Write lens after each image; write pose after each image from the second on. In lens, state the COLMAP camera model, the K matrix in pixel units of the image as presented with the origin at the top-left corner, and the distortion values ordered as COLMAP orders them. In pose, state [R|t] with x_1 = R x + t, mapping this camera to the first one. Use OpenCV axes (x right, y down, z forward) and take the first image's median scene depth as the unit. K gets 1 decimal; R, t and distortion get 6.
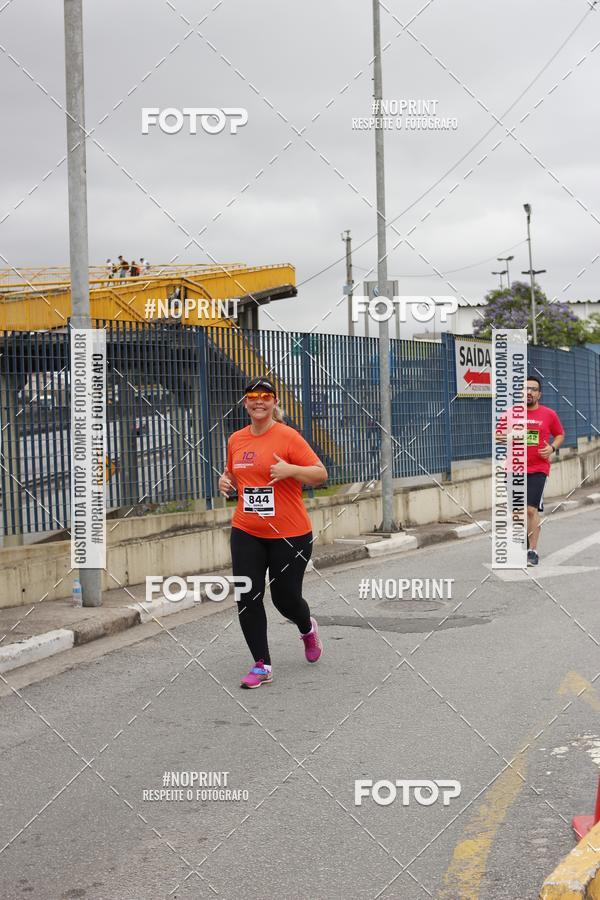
lens RADIAL K [[1430.4, 0, 305.6], [0, 1430.4, 452.1], [0, 0, 1]] dist [-0.136883, 0.071219]
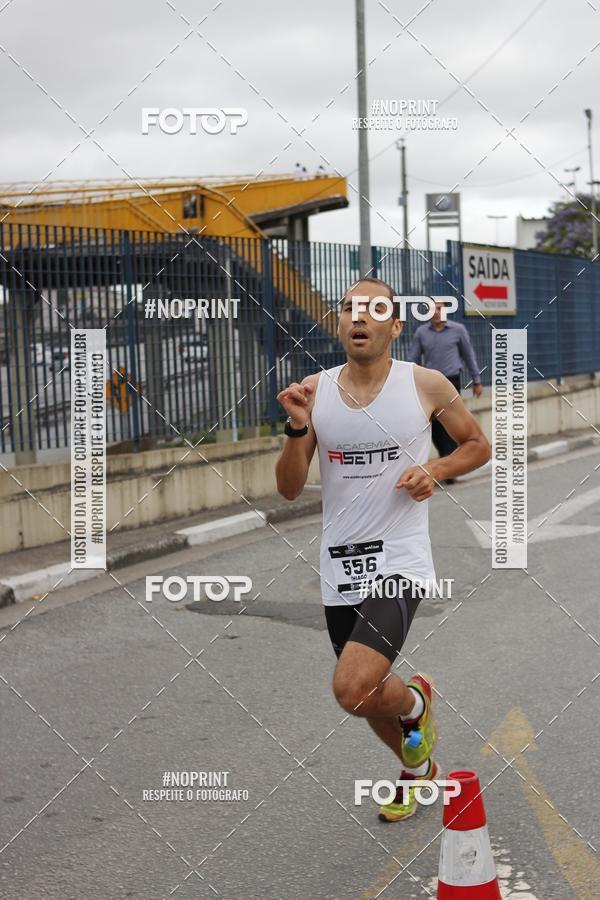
lens RADIAL K [[1430.4, 0, 305.6], [0, 1430.4, 452.1], [0, 0, 1]] dist [-0.136883, 0.071219]
pose [[0.998787, 0.002708, -0.049155, 0.057945], [0.000207, 0.998246, 0.059199, -0.007656], [0.049230, -0.059138, 0.997035, 0.145636]]
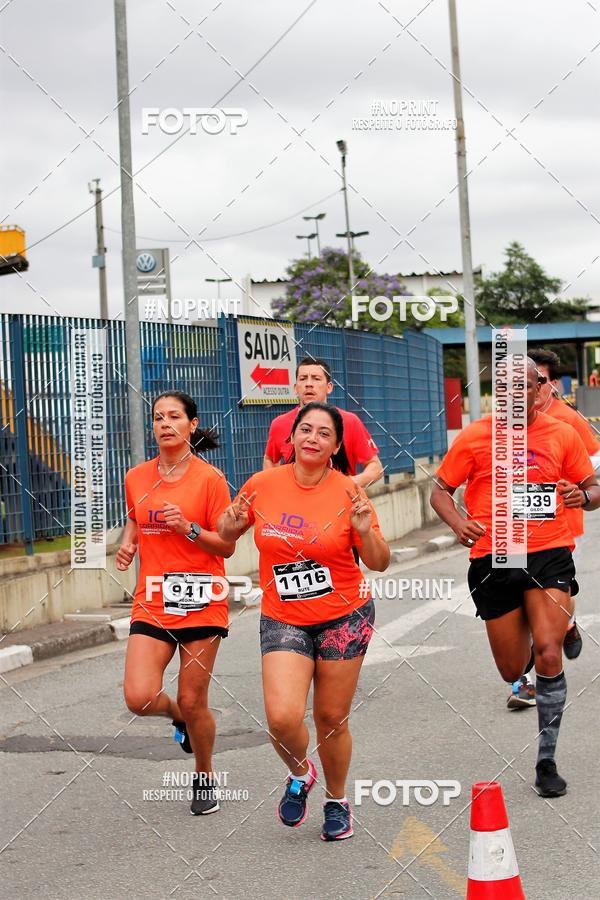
lens RADIAL K [[1941.1, 0, 282.1], [0, 1941.1, 452.5], [0, 0, 1]] dist [-0.123251, -0.039844]
pose [[0.992629, -0.019744, 0.119570, 0.012719], [0.021584, 0.999667, -0.014109, -0.001215], [-0.119252, 0.016586, 0.992726, 0.059816]]
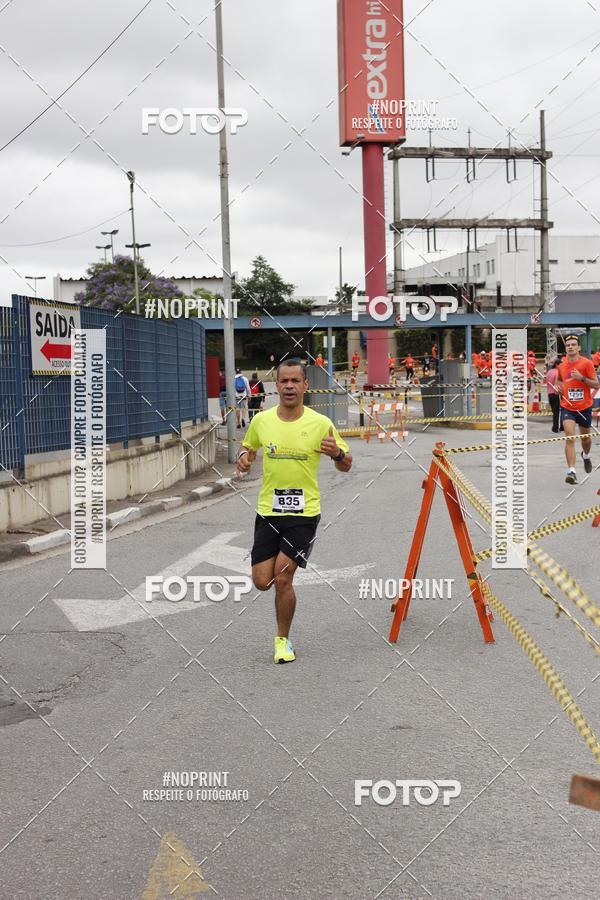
lens RADIAL K [[1427.4, 0, 305.1], [0, 1427.4, 451.3], [0, 0, 1]] dist [-0.141901, 0.105351]
pose [[0.962583, -0.006984, 0.270897, 0.040610], [0.002742, 0.999868, 0.016034, -0.008544], [-0.270973, -0.014691, 0.962475, 0.203017]]
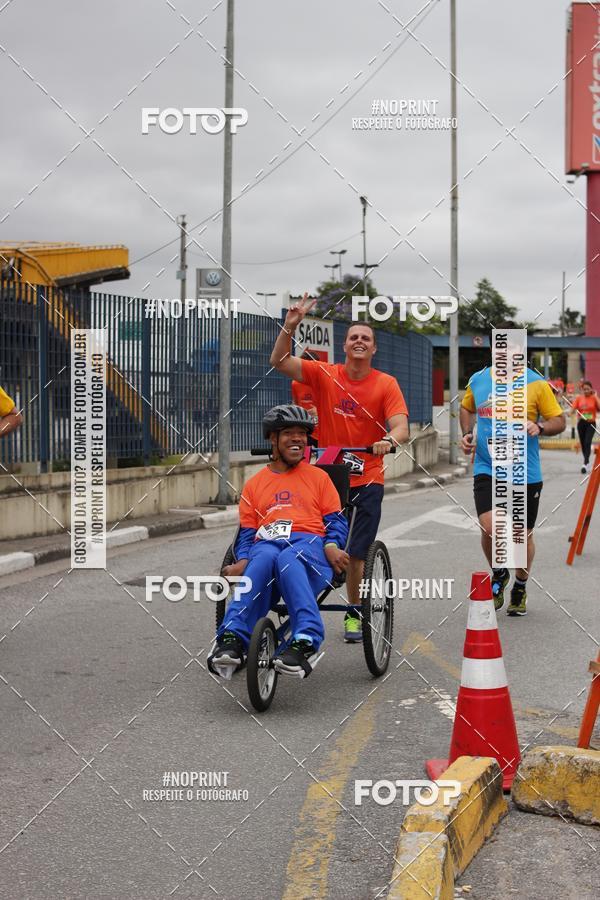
lens RADIAL K [[1431.9, 0, 303.9], [0, 1431.9, 450.8], [0, 0, 1]] dist [-0.133124, 0.043777]
pose [[0.992110, 0.033223, 0.120886, -0.007613], [-0.033902, 0.999419, 0.003566, 0.012667], [-0.120697, -0.007637, 0.992660, 0.006037]]
